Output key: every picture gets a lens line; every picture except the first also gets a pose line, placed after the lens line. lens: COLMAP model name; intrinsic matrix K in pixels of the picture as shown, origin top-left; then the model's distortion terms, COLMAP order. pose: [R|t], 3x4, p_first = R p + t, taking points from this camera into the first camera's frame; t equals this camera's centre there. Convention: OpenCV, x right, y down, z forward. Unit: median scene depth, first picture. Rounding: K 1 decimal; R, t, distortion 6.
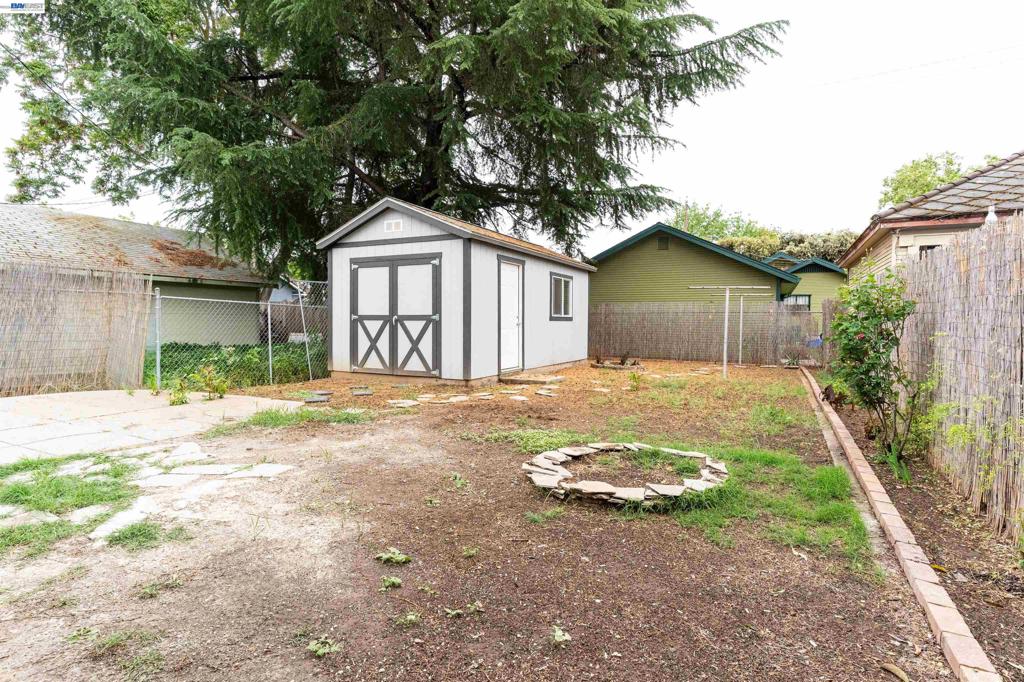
lens RADIAL K [[535.6, 0, 506.3], [0, 535.6, 341.9], [0, 0, 1]] dist [0.000292, 0.000298]
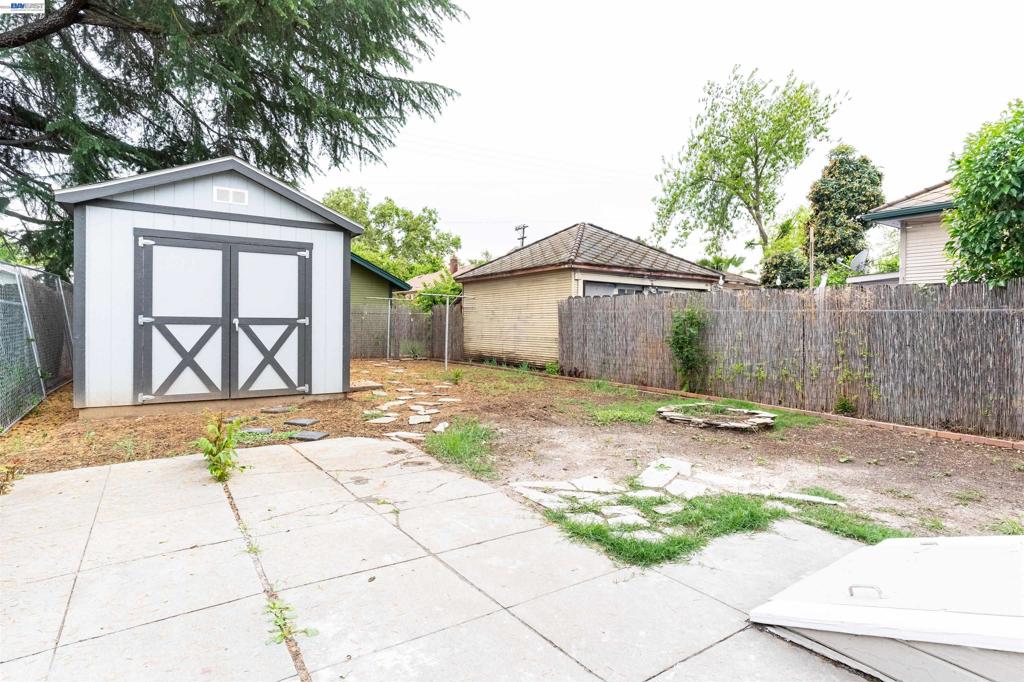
lens RADIAL K [[533.3, 0, 521.9], [0, 533.3, 334.1], [0, 0, 1]] dist [-0.002219, -0.000065]
pose [[0.474402, -0.021275, 0.880051, -0.663930], [0.026108, 0.999608, 0.010092, -0.024316], [-0.879921, 0.018189, 0.474772, 0.303701]]
